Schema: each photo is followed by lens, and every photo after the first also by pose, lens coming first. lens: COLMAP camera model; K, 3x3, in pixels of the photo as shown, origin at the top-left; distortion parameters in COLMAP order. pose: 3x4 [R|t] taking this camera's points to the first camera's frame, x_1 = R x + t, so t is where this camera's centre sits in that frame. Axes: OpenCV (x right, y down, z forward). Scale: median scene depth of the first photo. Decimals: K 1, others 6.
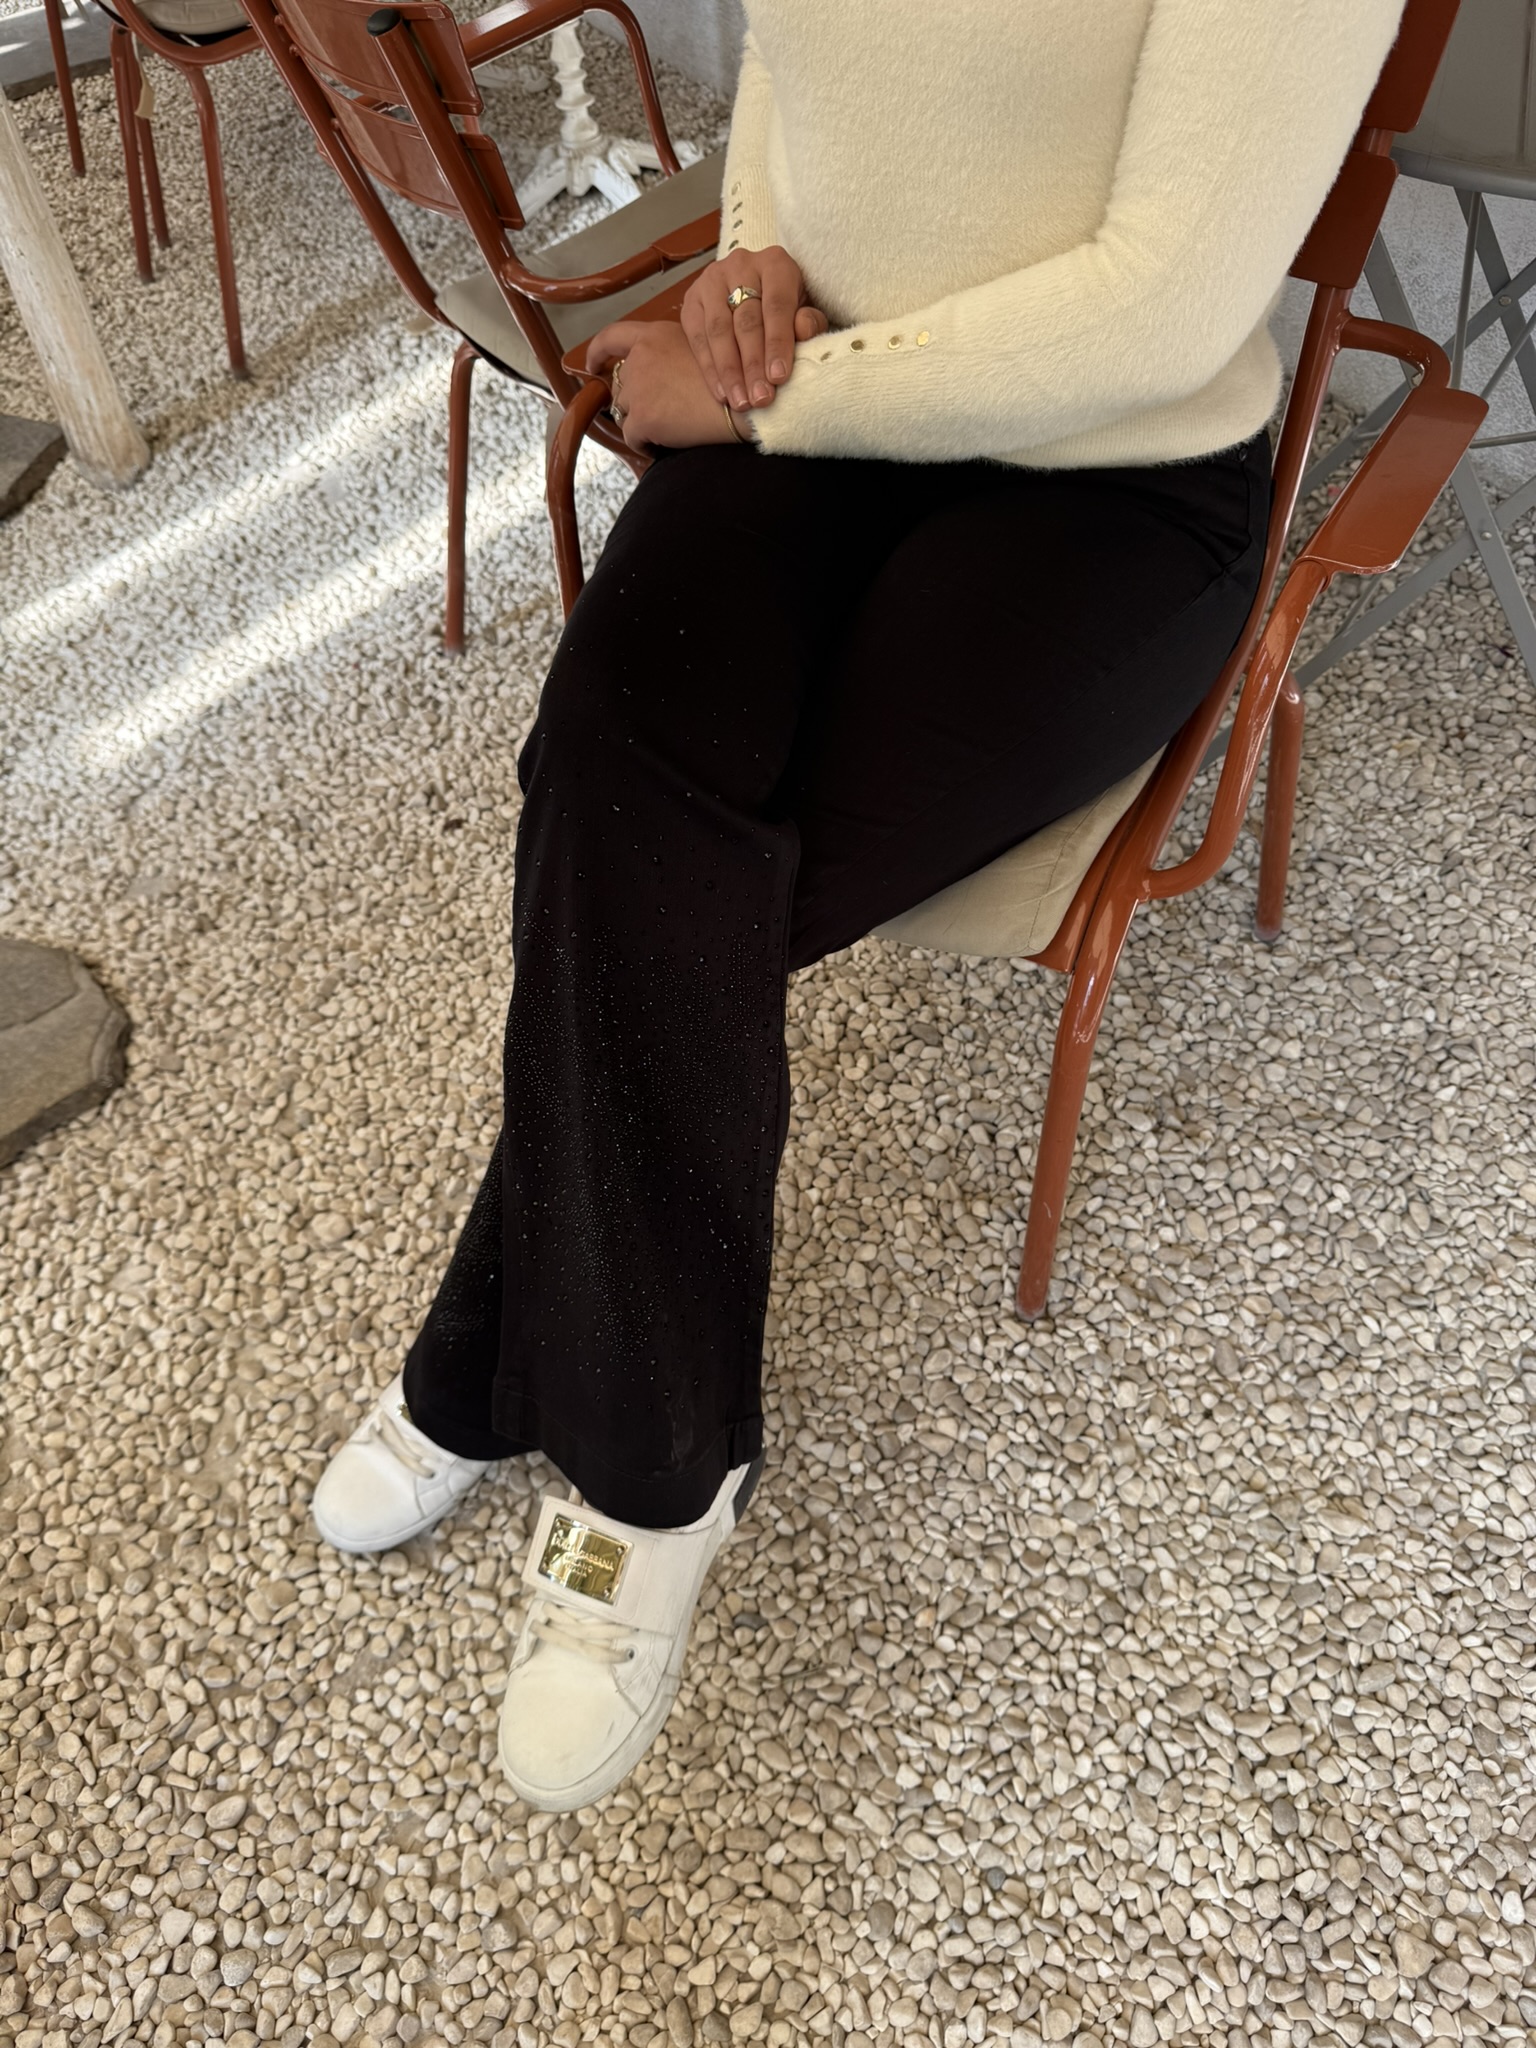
lens RADIAL K [[1412.3, 0, 745.8], [0, 1412.3, 1023.9], [0, 0, 1]] dist [0.019898, -0.019365]
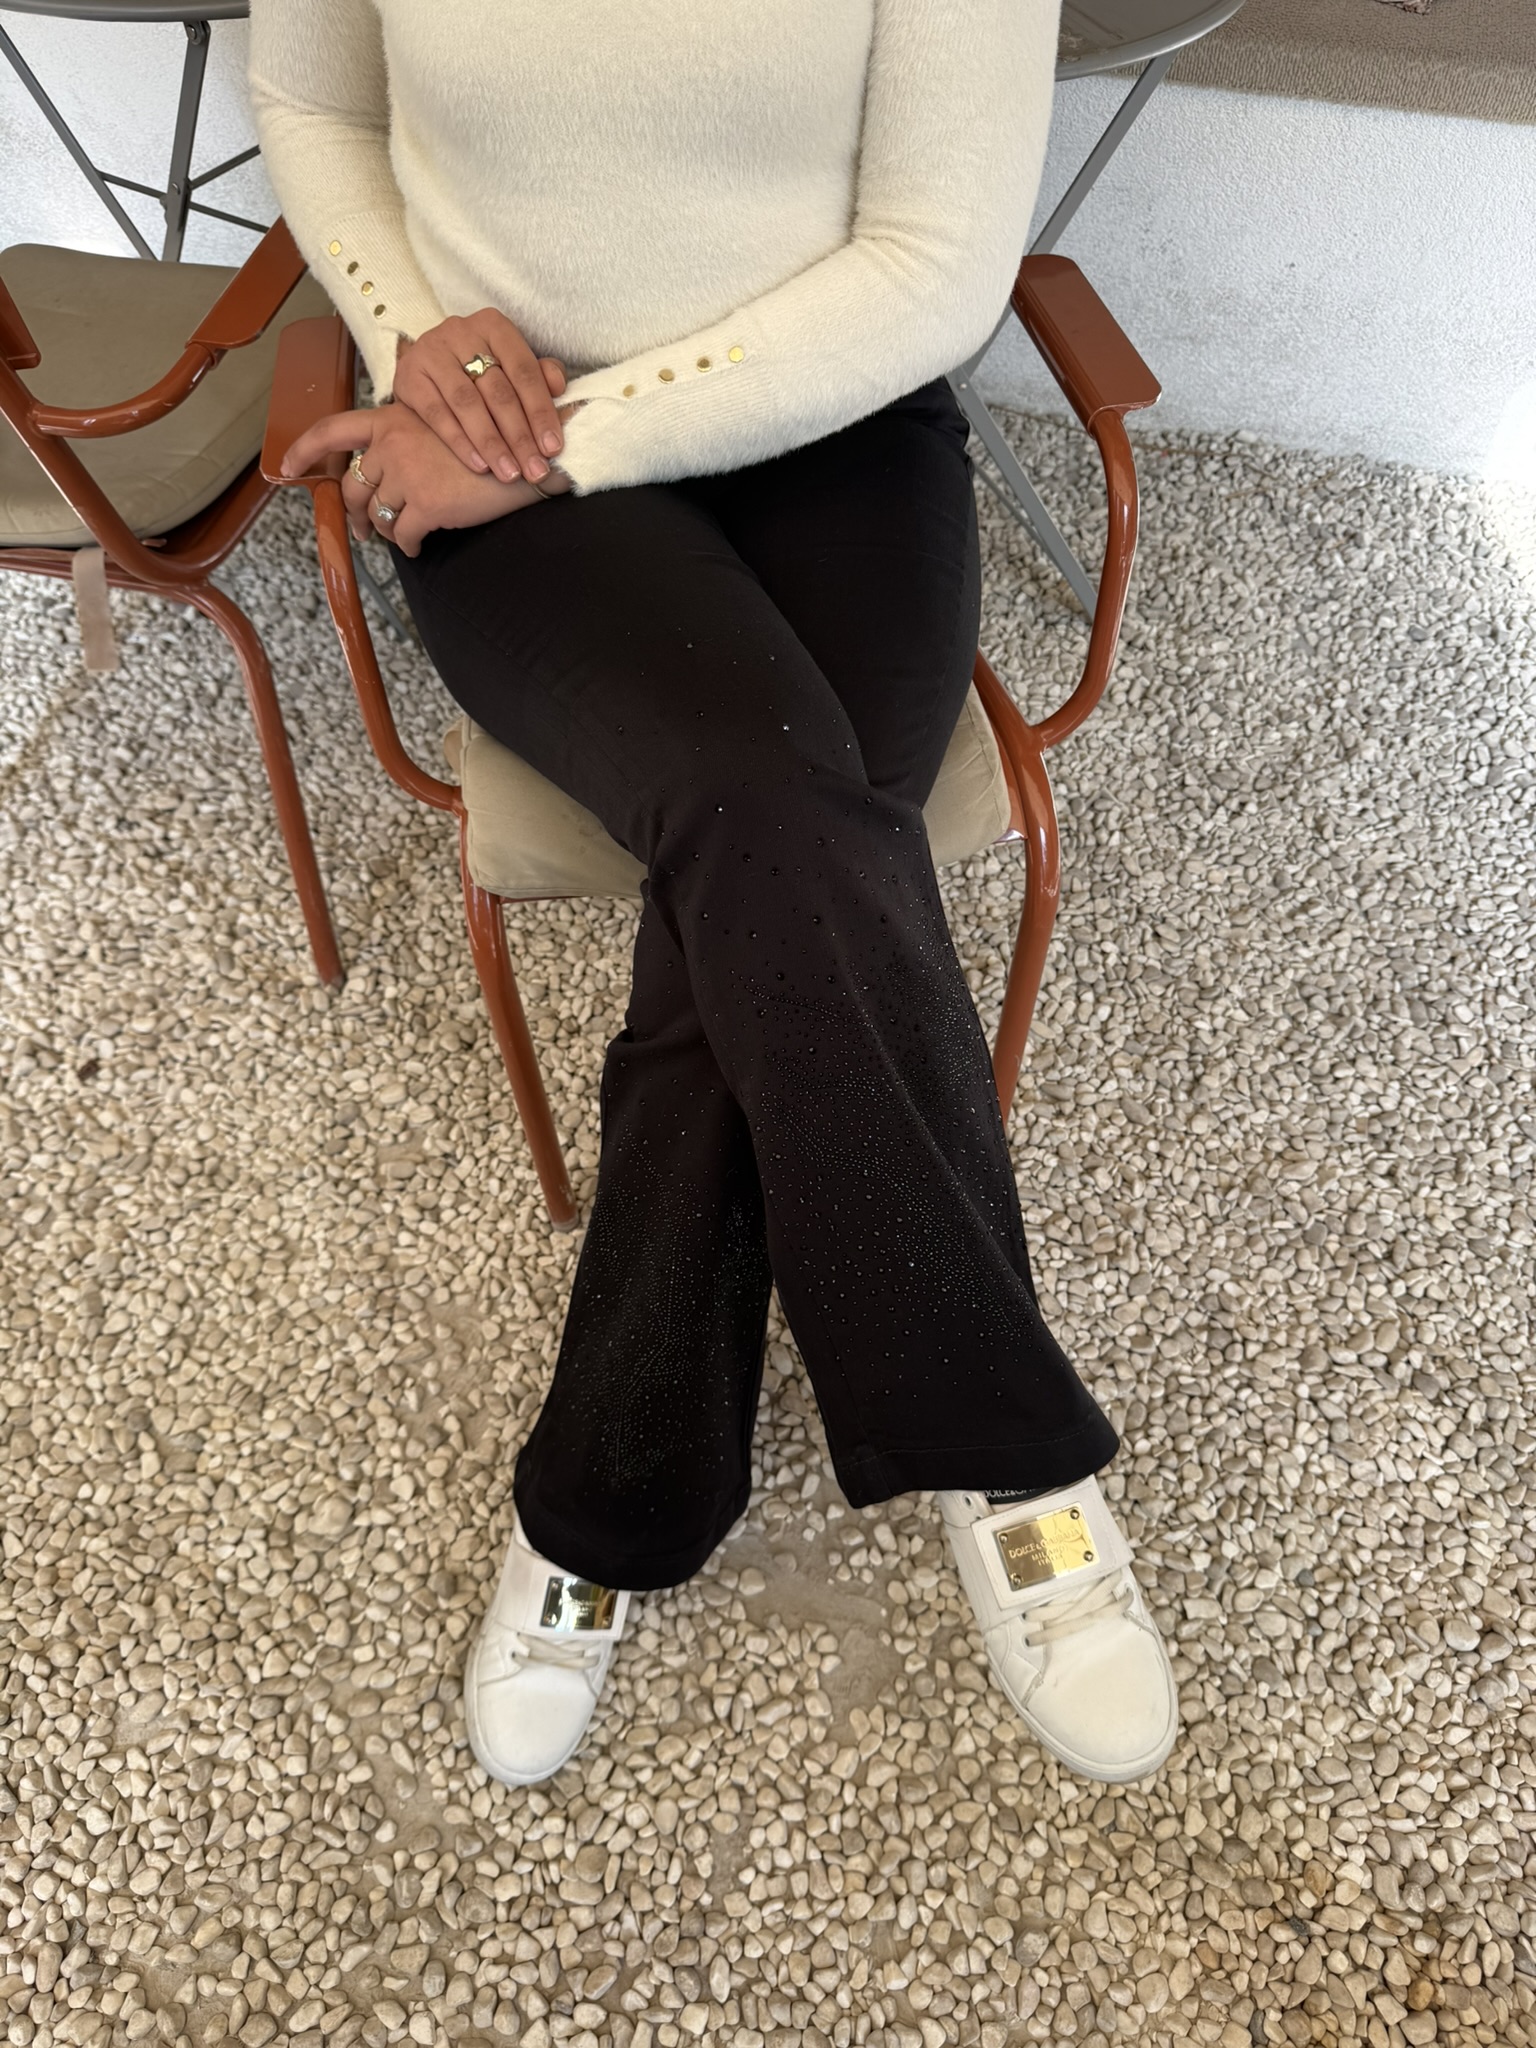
lens RADIAL K [[1412.3, 0, 758.7], [0, 1412.3, 1014.9], [0, 0, 1]] dist [0.019898, -0.019365]
pose [[0.771186, -0.471151, 0.428121, -0.389176], [0.473422, 0.874051, 0.109114, -0.114032], [-0.425609, 0.118535, 0.897110, 0.095400]]
